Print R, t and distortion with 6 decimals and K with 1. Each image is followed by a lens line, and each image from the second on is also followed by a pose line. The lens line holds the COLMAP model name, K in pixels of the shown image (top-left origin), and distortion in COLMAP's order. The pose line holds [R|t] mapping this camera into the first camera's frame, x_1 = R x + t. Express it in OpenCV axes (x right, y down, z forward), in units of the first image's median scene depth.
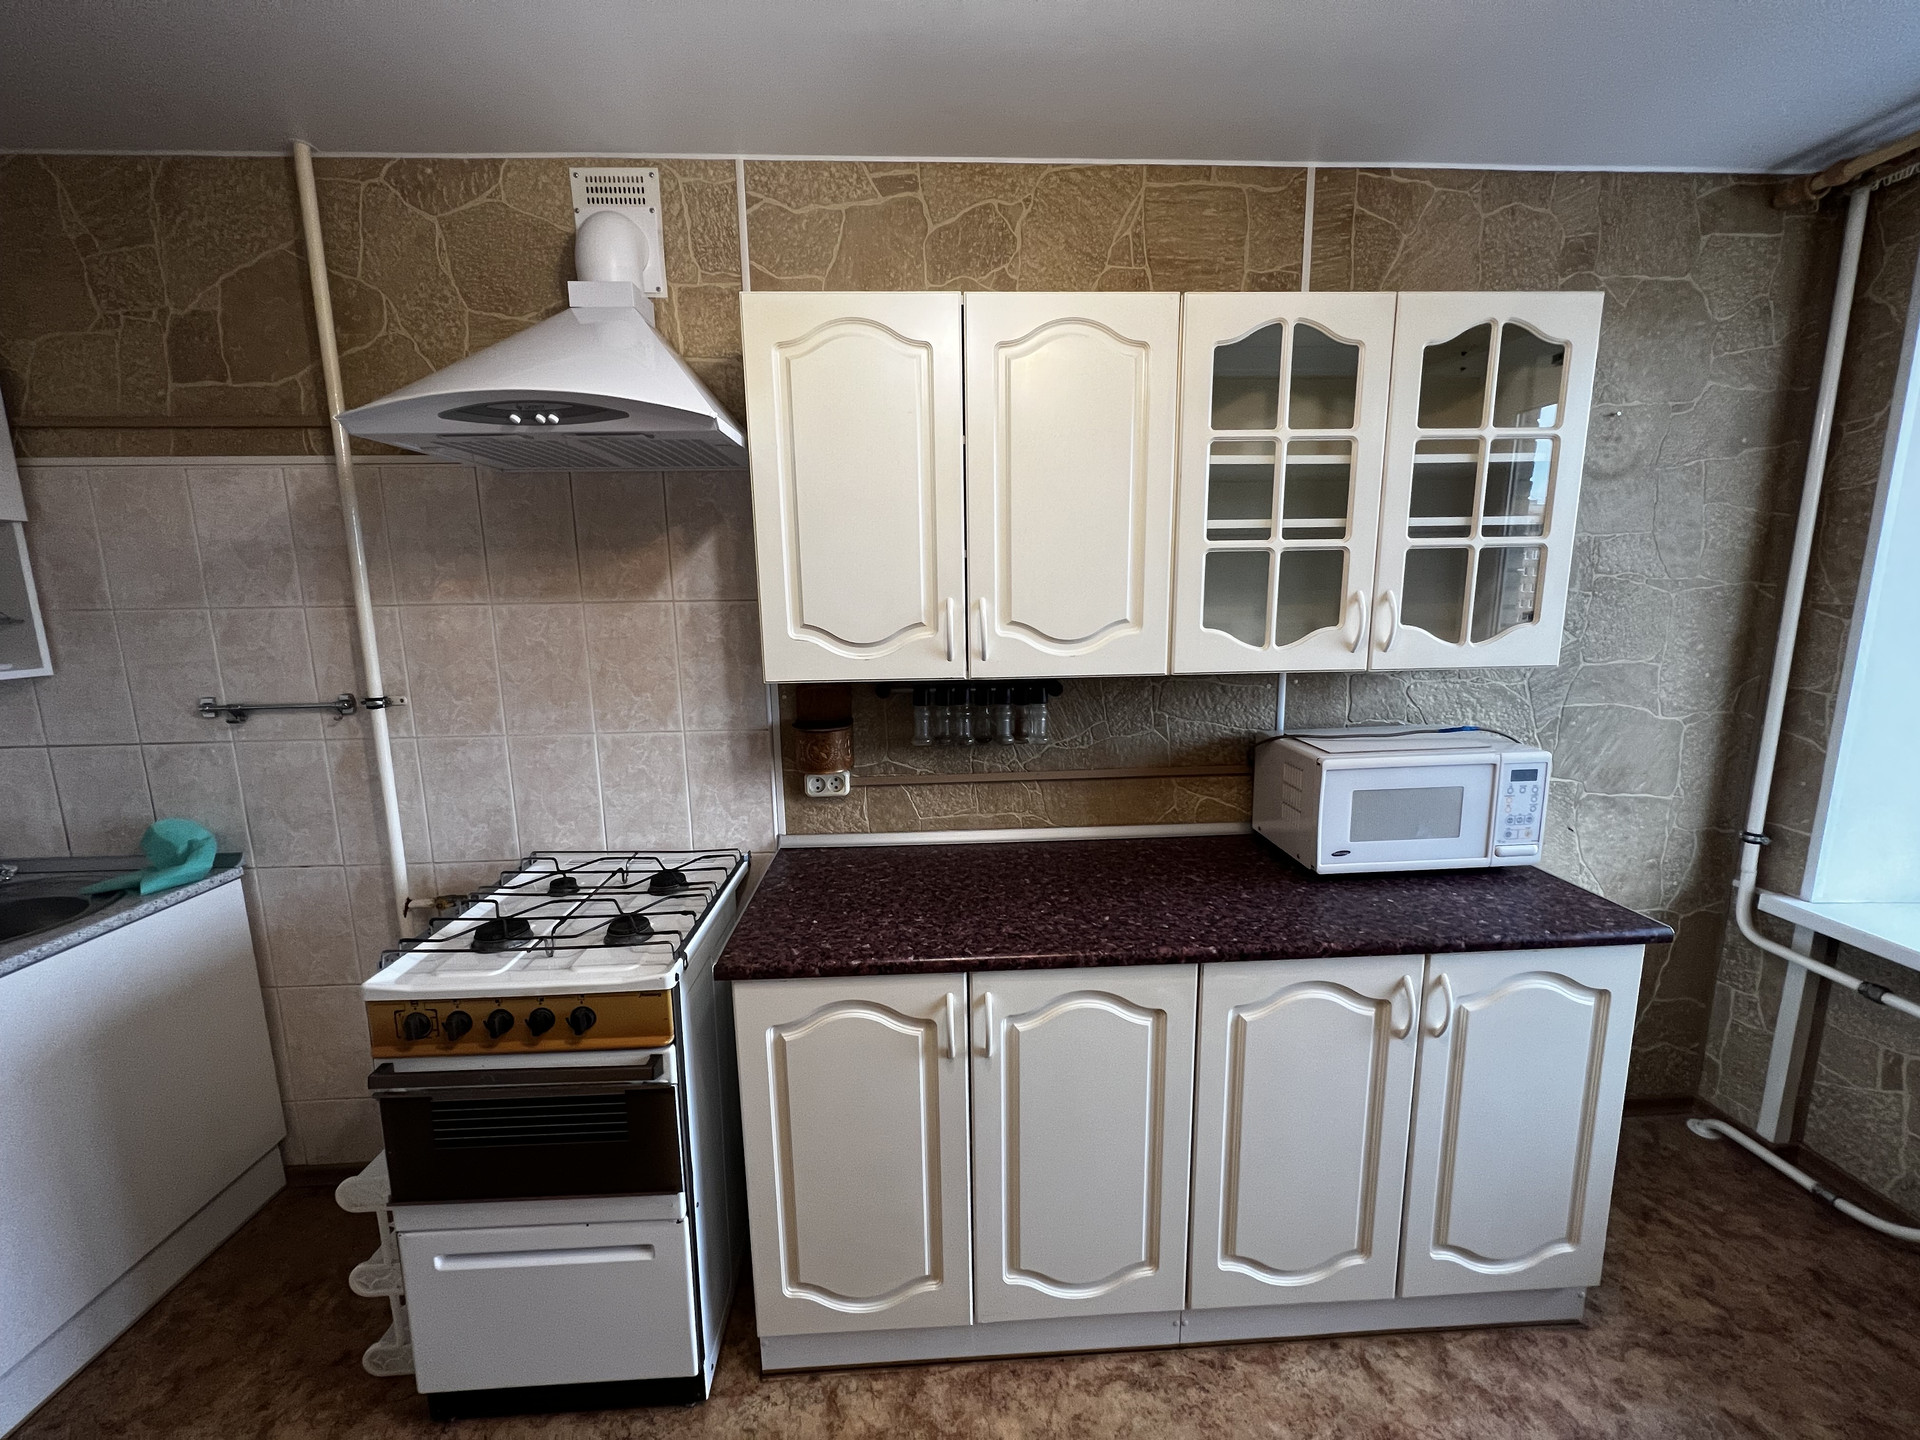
lens RADIAL K [[760.5, 0, 955.4], [0, 760.5, 720.0], [0, 0, 1]] dist [-0.001307, -0.000182]
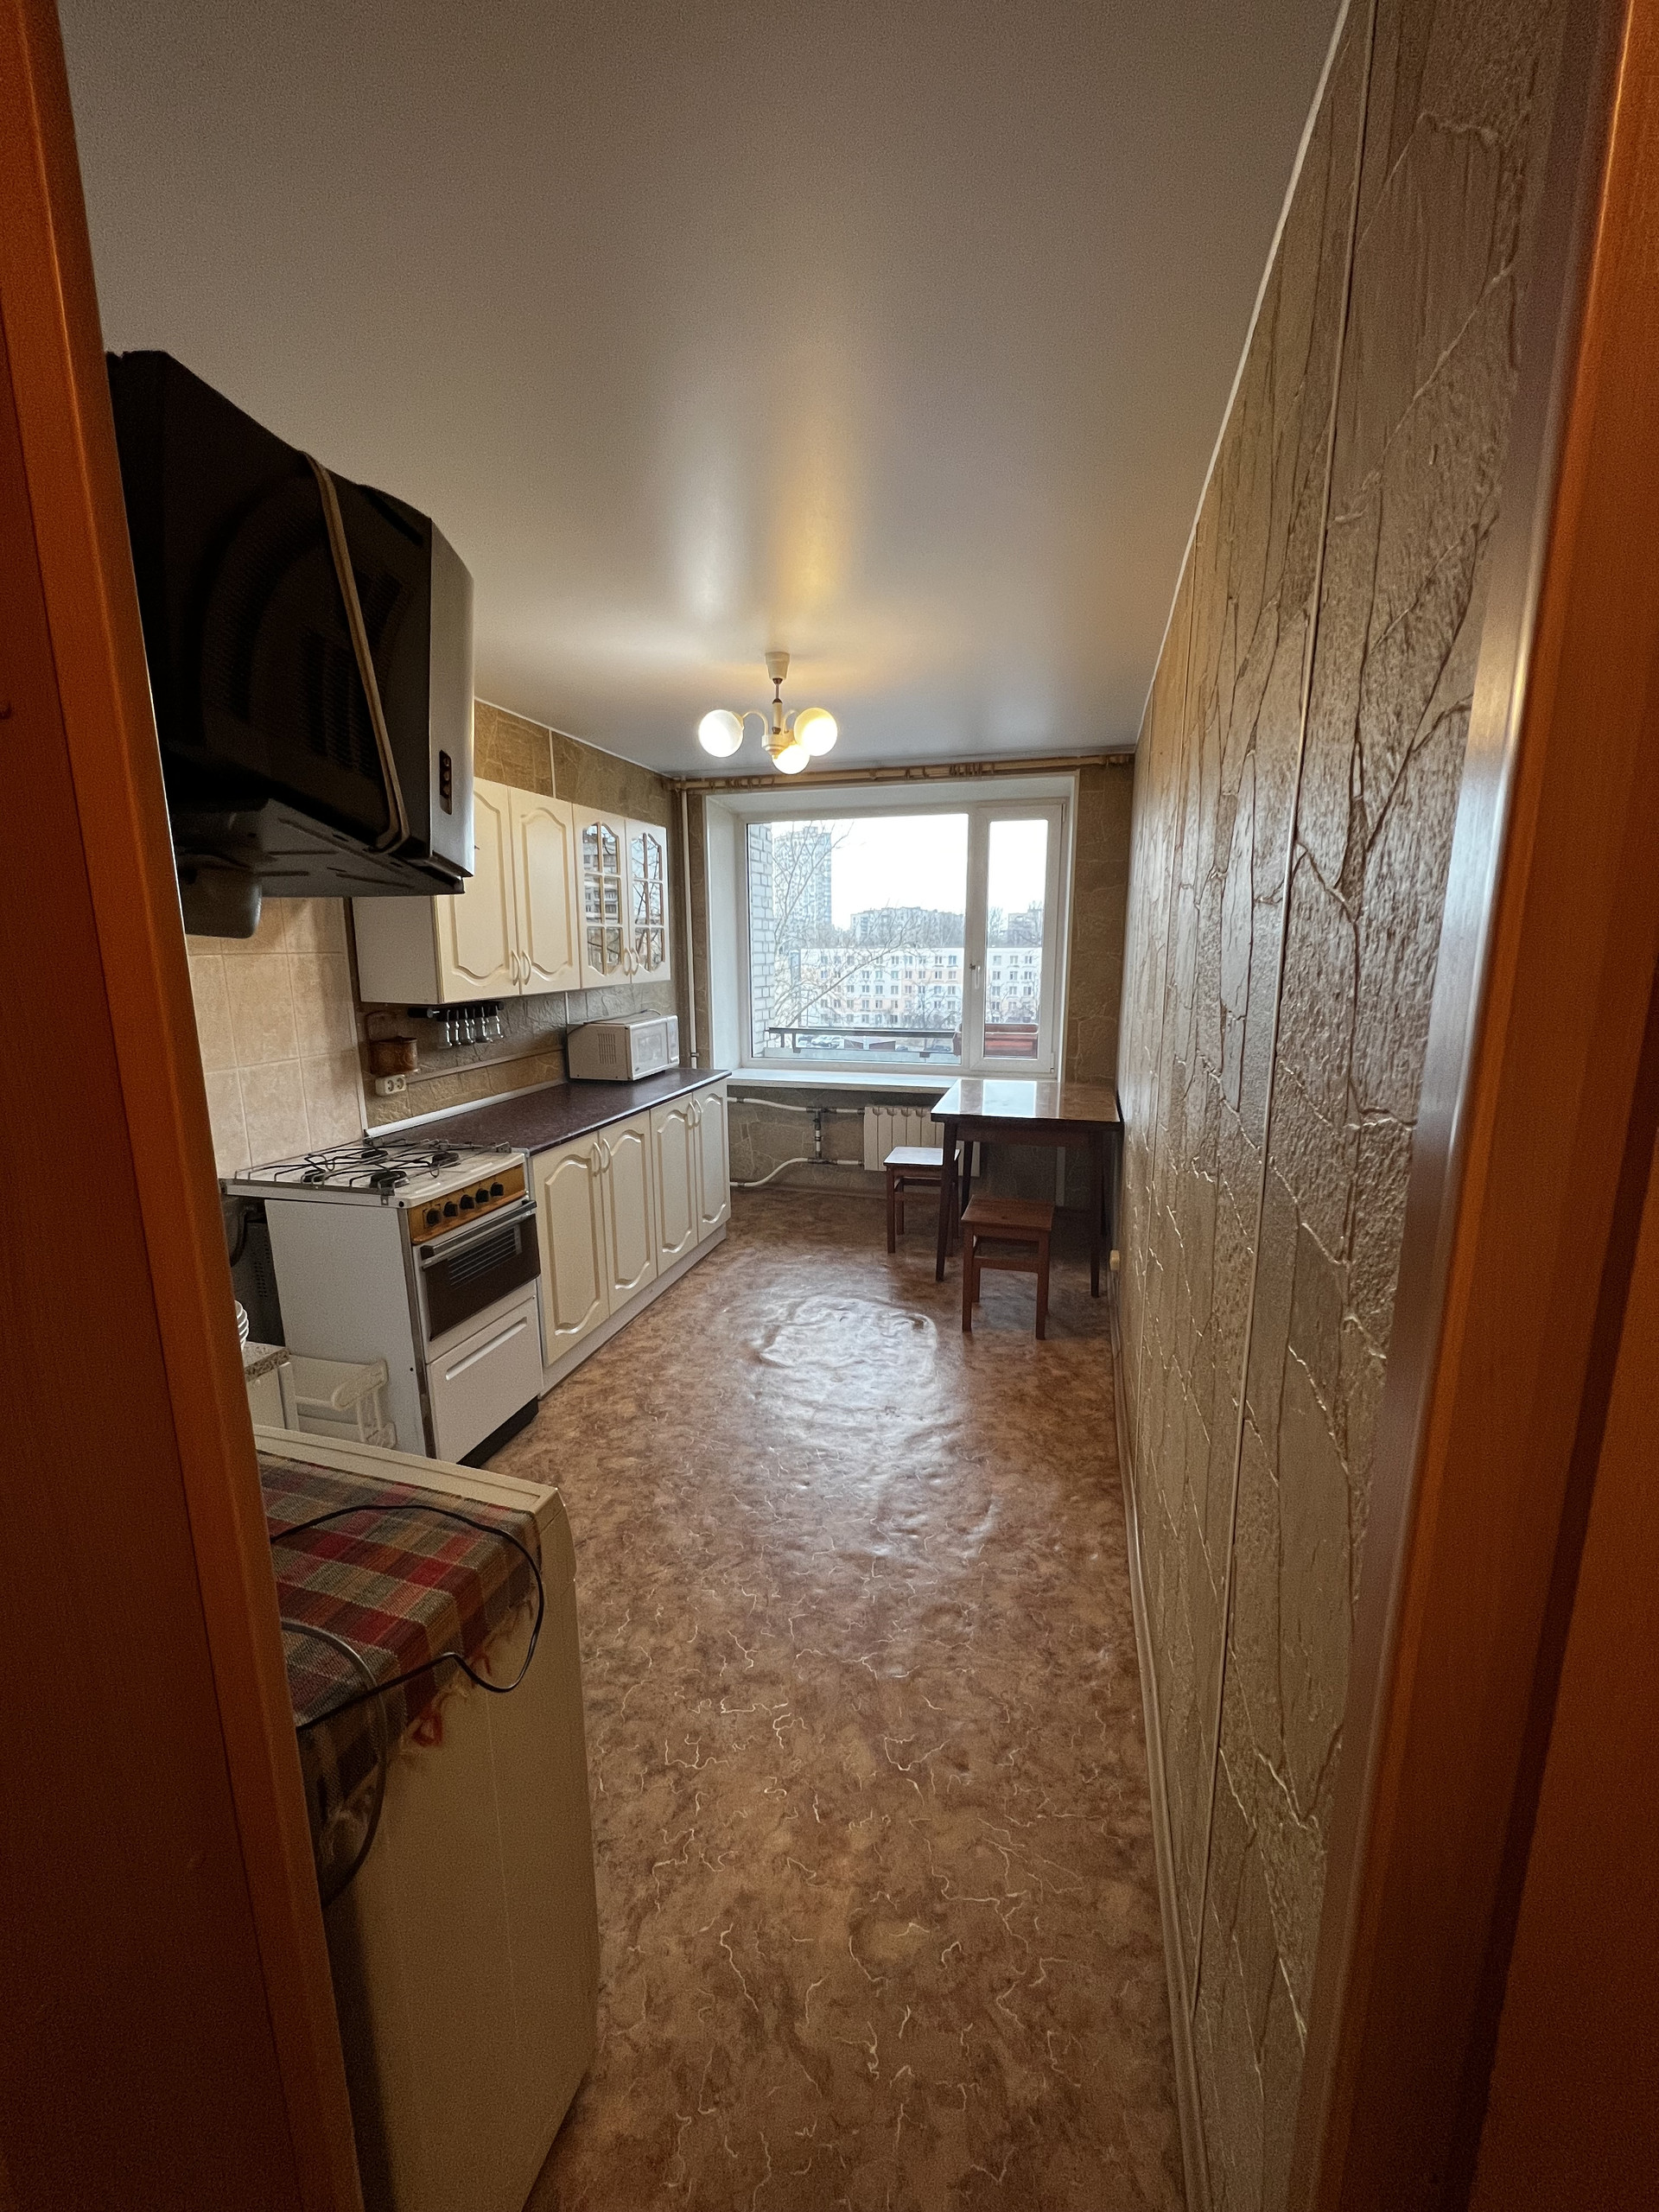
lens RADIAL K [[878.4, 0, 829.5], [0, 878.4, 1106.0], [0, 0, 1]] dist [-0.000311, -0.000141]
pose [[0.310000, -0.163434, 0.936584, -1.490888], [0.160222, 0.980005, 0.117979, 0.063031], [-0.937139, 0.113488, 0.329987, -0.287717]]
